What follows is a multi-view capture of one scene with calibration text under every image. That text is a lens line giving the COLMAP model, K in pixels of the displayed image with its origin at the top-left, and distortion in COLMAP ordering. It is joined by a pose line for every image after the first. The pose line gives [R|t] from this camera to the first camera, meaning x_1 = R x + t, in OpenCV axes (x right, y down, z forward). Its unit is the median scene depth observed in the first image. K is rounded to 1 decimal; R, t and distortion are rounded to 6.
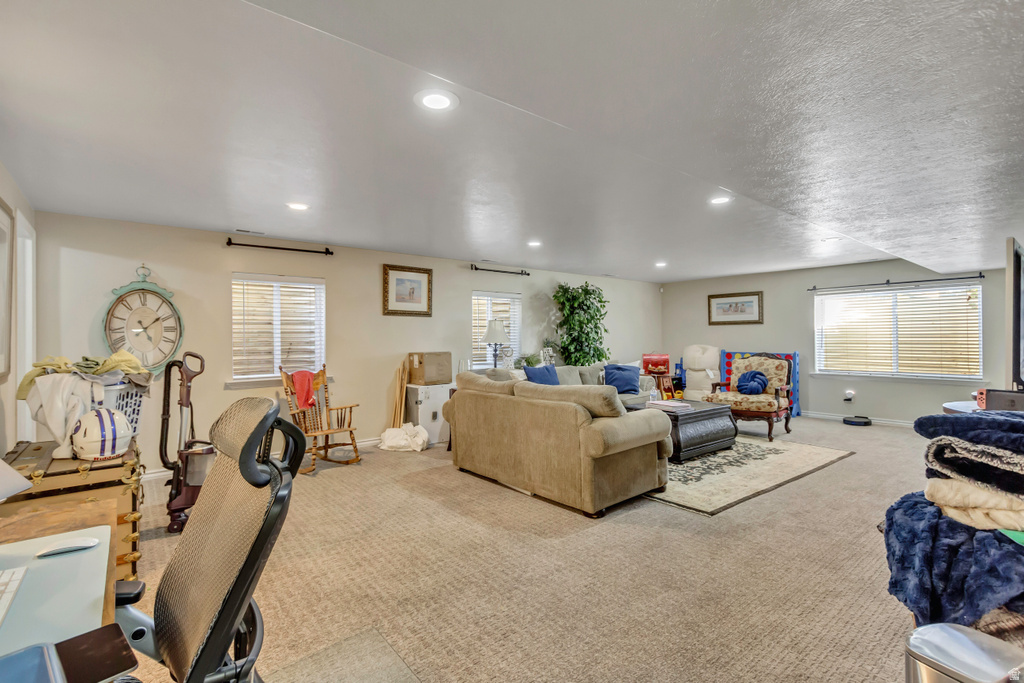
lens RADIAL K [[474.4, 0, 512.0], [0, 474.4, 341.5], [0, 0, 1]] dist [0.002112, 0.000133]
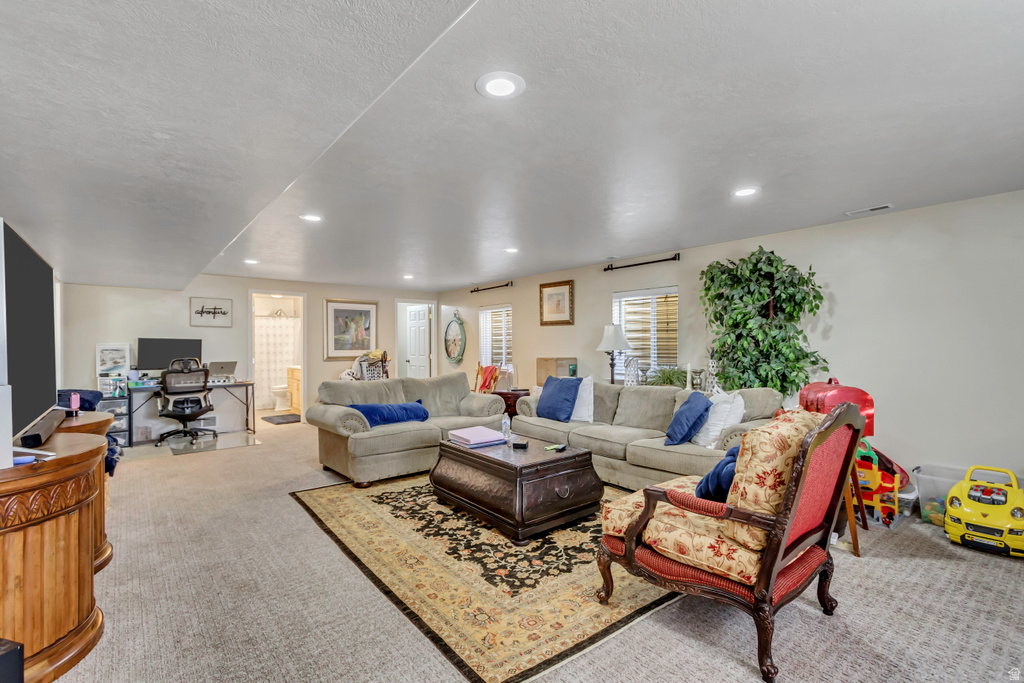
lens RADIAL K [[474.4, 0, 512.0], [0, 474.4, 341.5], [0, 0, 1]] dist [0.002112, 0.000133]
pose [[0.000848, 0.004934, -0.999987, 1.007428], [-0.004778, 0.999976, 0.004930, -0.020998], [0.999988, 0.004774, 0.000871, 0.963004]]
